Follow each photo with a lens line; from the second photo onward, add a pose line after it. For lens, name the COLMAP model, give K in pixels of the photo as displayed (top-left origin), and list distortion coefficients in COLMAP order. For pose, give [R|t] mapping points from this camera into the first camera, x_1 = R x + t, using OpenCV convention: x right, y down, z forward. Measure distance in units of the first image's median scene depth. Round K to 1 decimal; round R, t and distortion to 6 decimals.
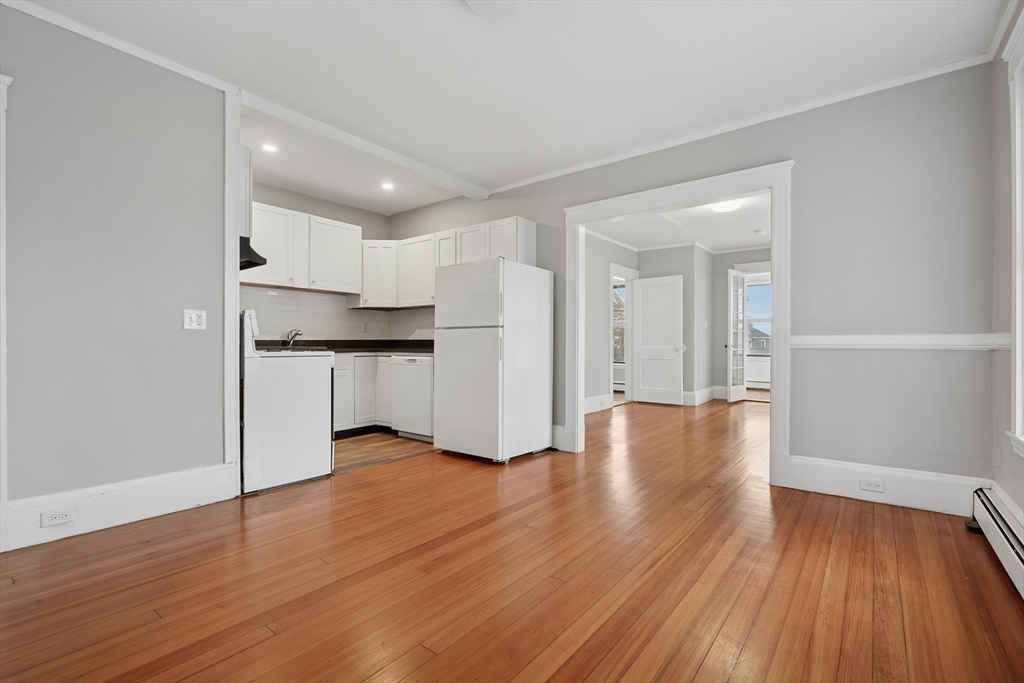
lens RADIAL K [[468.0, 0, 511.9], [0, 468.0, 341.6], [0, 0, 1]] dist [-0.001992, -0.001233]
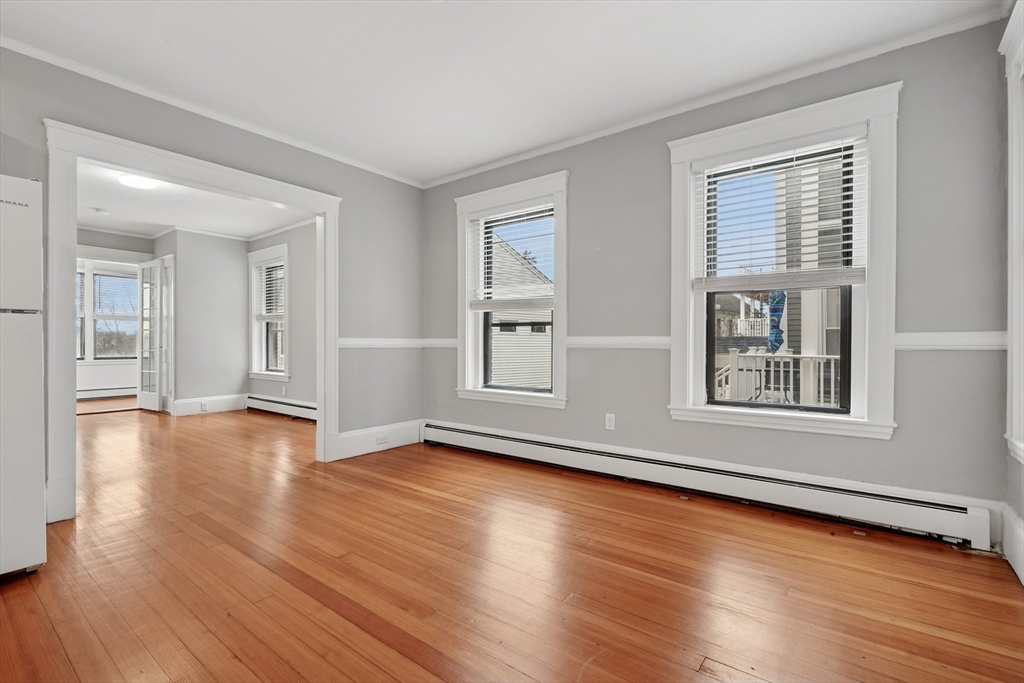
lens RADIAL K [[468.0, 0, 514.2], [0, 468.0, 342.6], [0, 0, 1]] dist [-0.001992, -0.001233]
pose [[-0.003373, -0.003357, 0.999989, -0.722588], [-0.000615, 0.999994, 0.003355, -0.004398], [-0.999994, -0.000604, -0.003375, 0.591036]]
